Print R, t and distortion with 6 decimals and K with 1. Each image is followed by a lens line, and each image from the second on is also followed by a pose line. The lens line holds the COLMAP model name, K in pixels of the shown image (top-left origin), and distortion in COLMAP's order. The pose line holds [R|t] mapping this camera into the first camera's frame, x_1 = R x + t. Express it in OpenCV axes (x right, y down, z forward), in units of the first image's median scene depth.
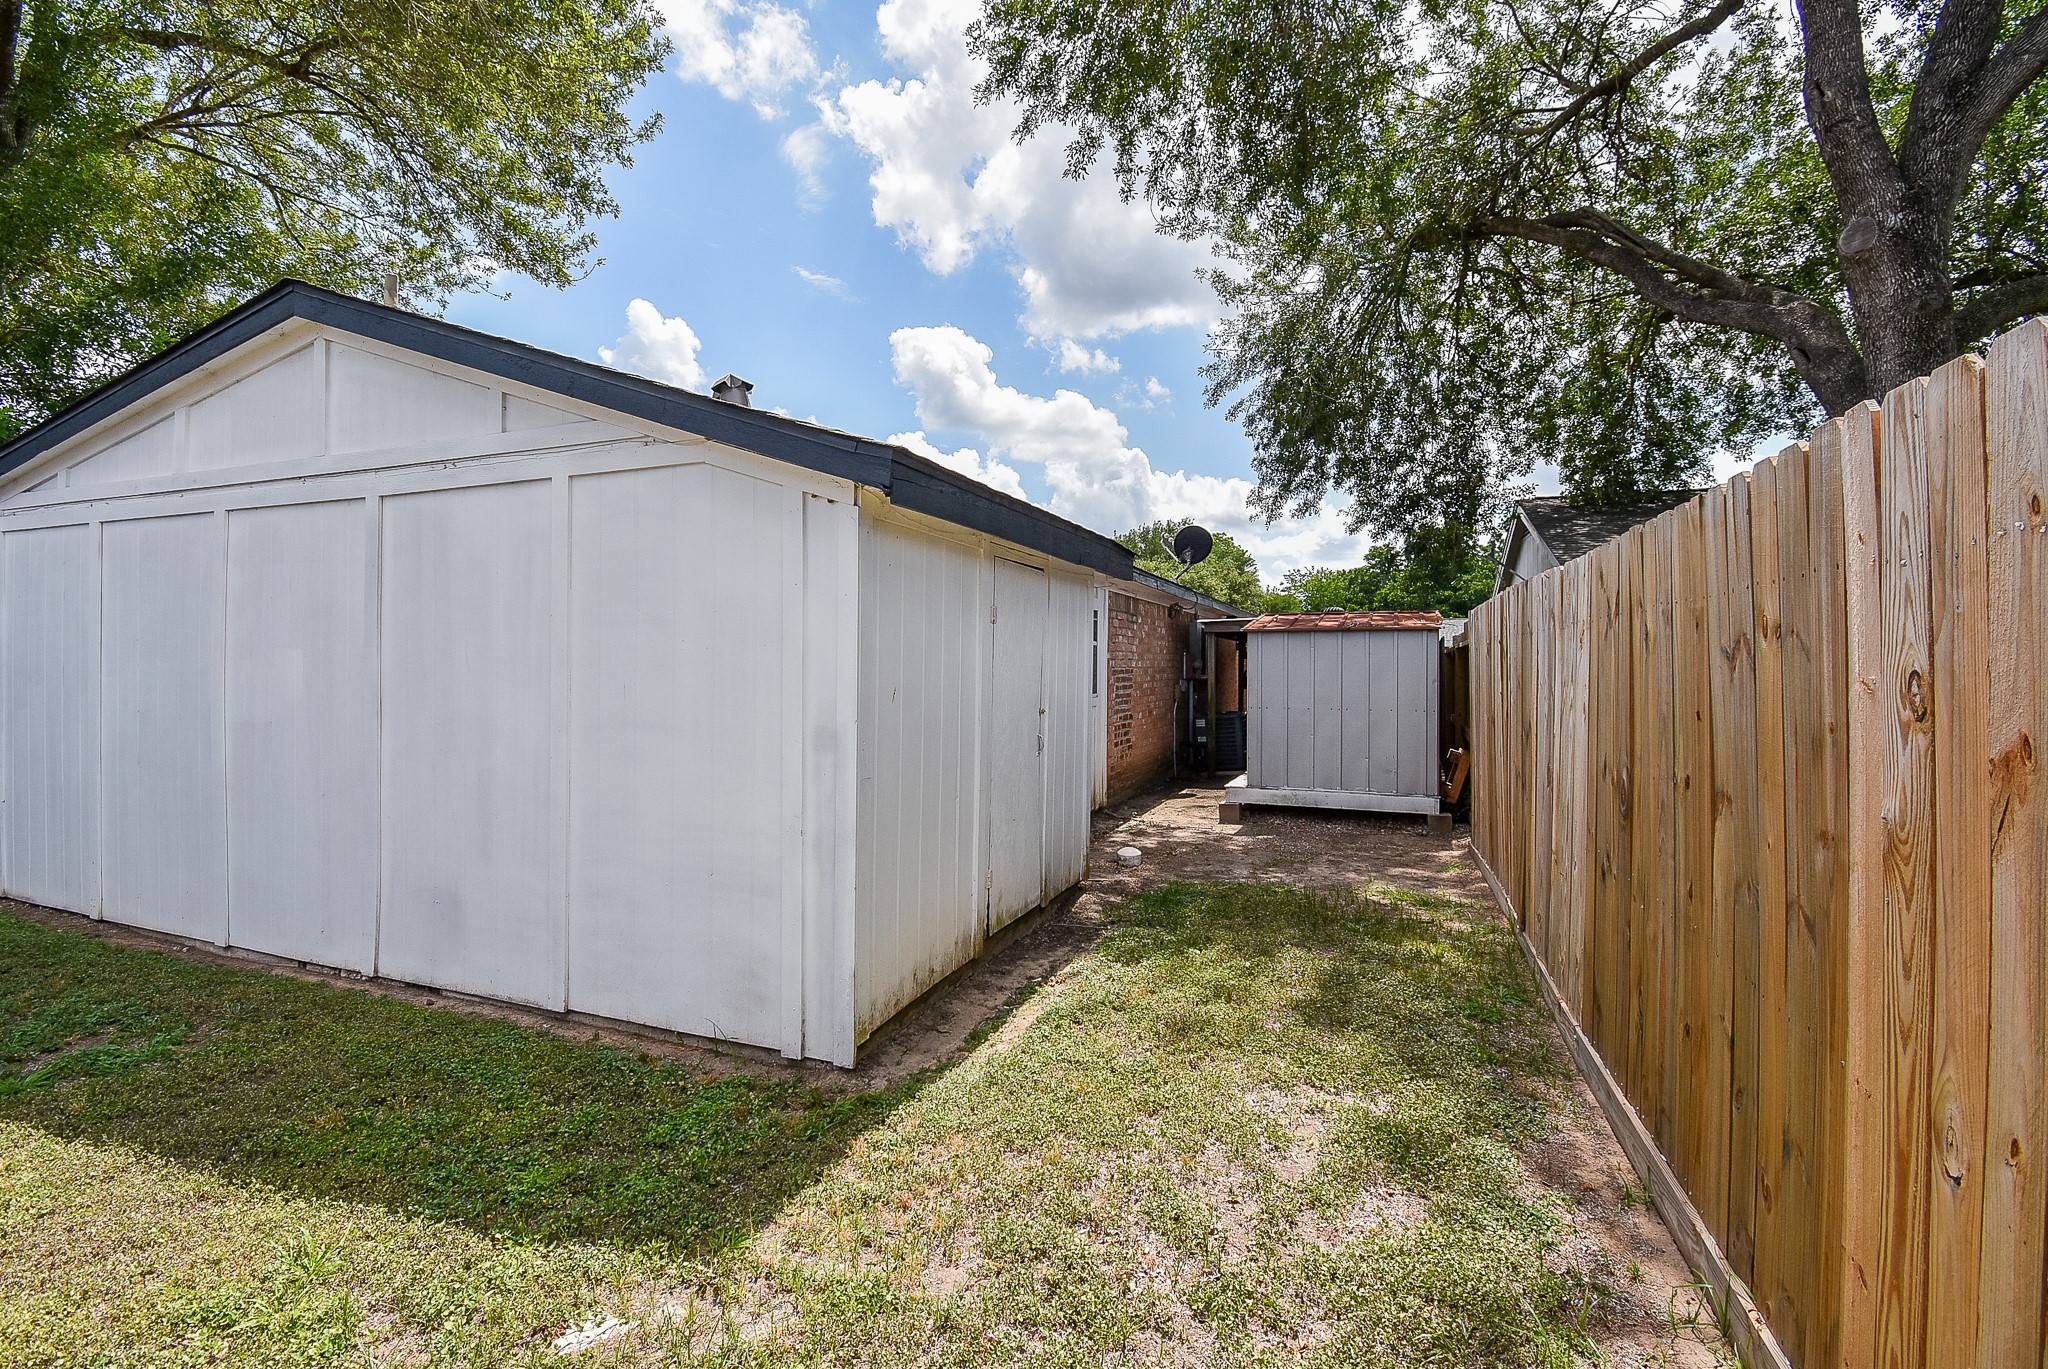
lens RADIAL K [[919.5, 0, 1022.8], [0, 919.5, 685.4], [0, 0, 1]] dist [0.013091, -0.010573]
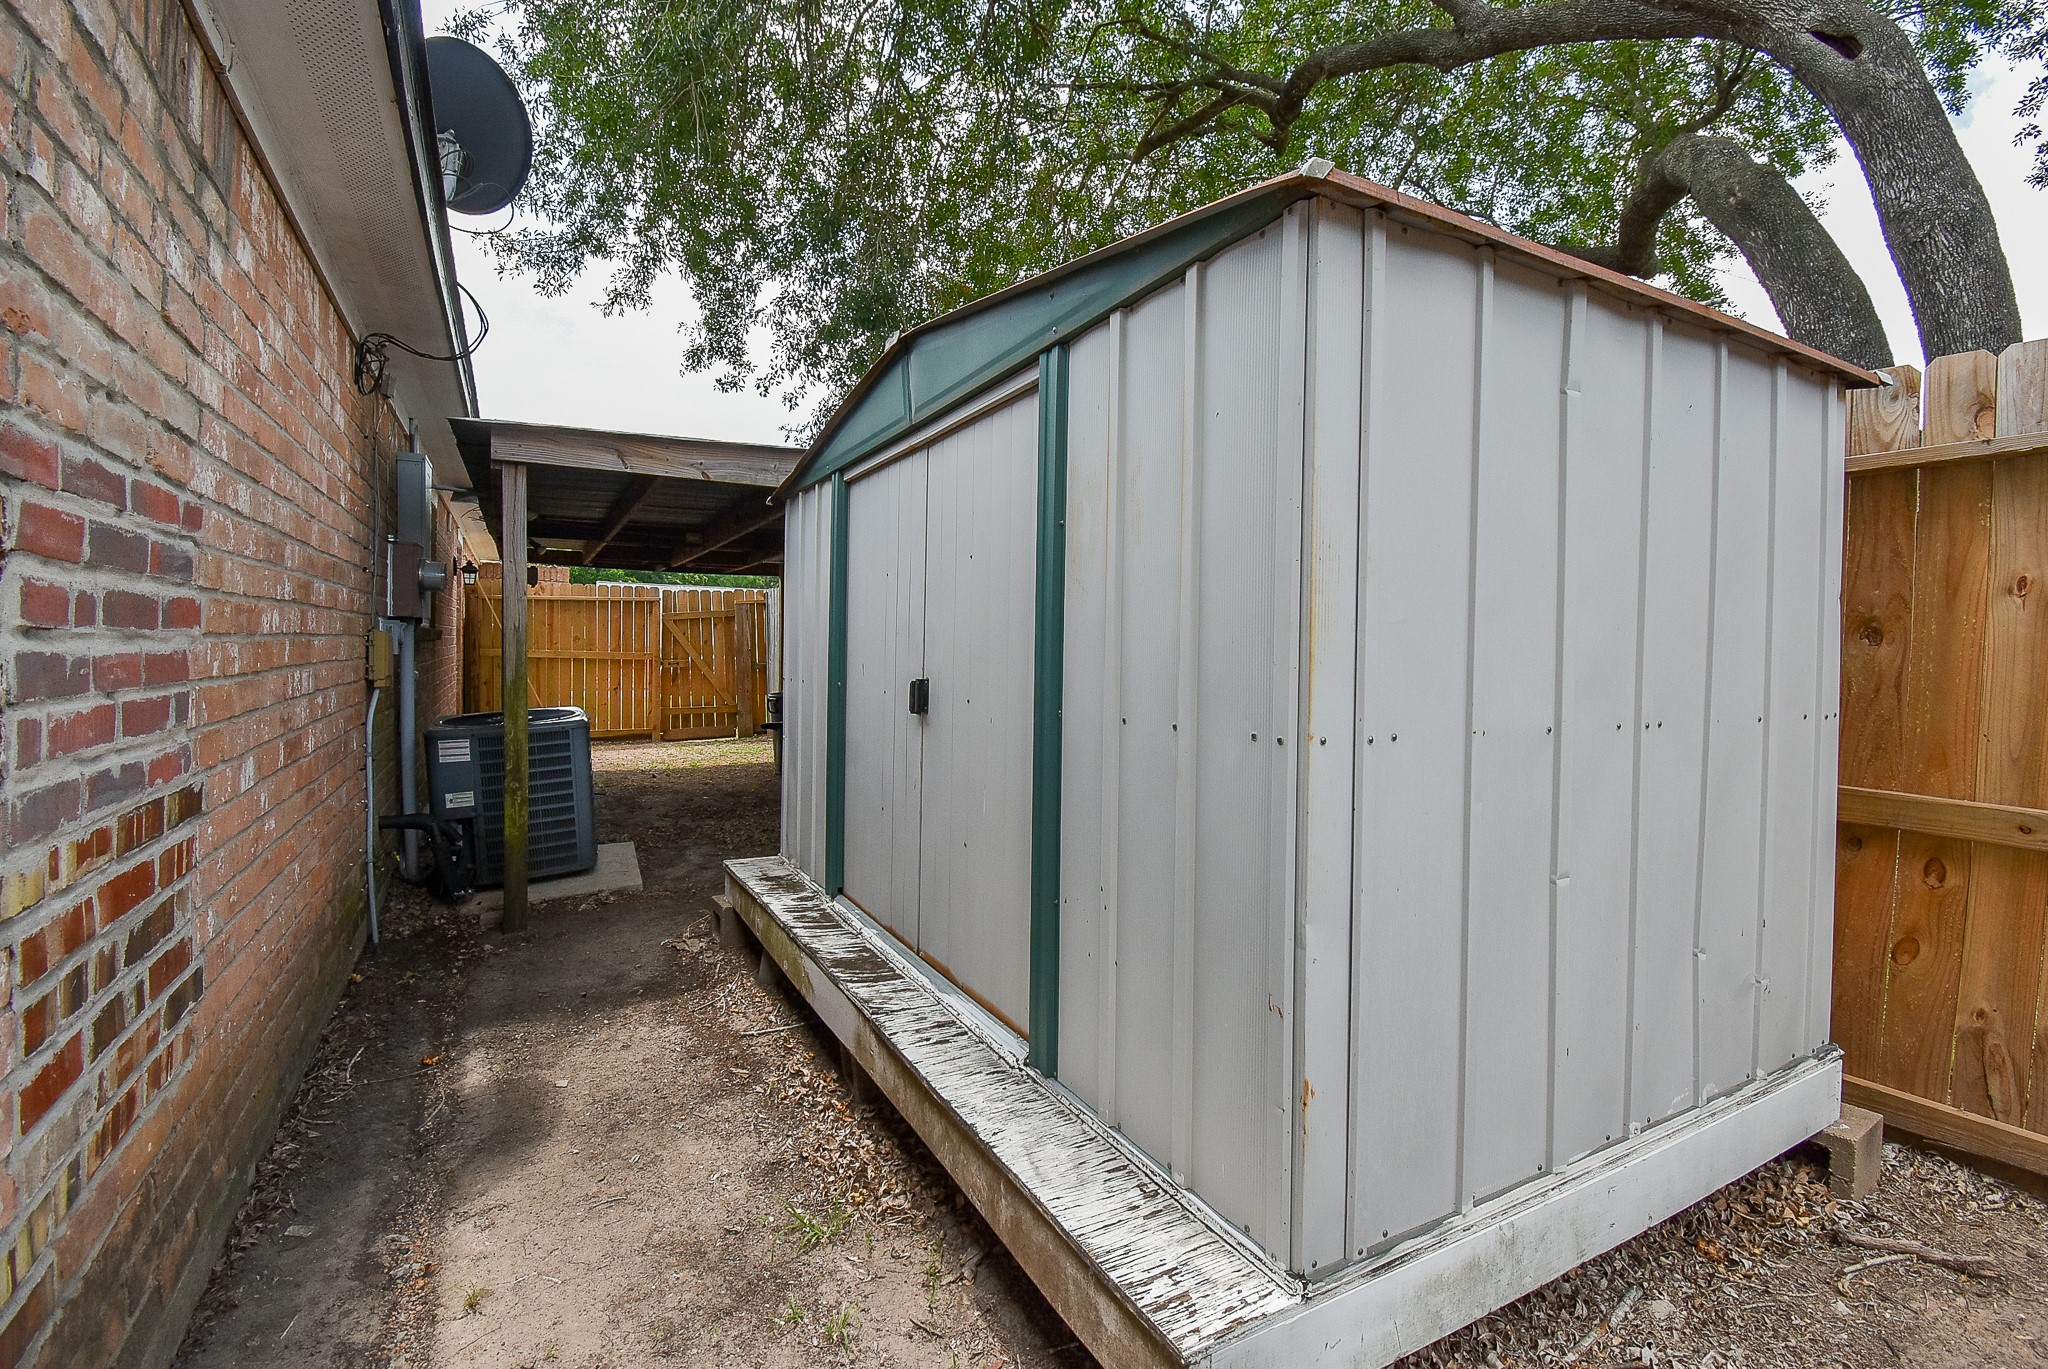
lens RADIAL K [[919.5, 0, 1025.0], [0, 919.5, 678.6], [0, 0, 1]] dist [0.013091, -0.010573]
pose [[0.640042, -0.012279, 0.768242, 0.076704], [-0.009870, 0.999658, 0.024200, 0.005419], [-0.768276, -0.023071, 0.639702, 0.685050]]
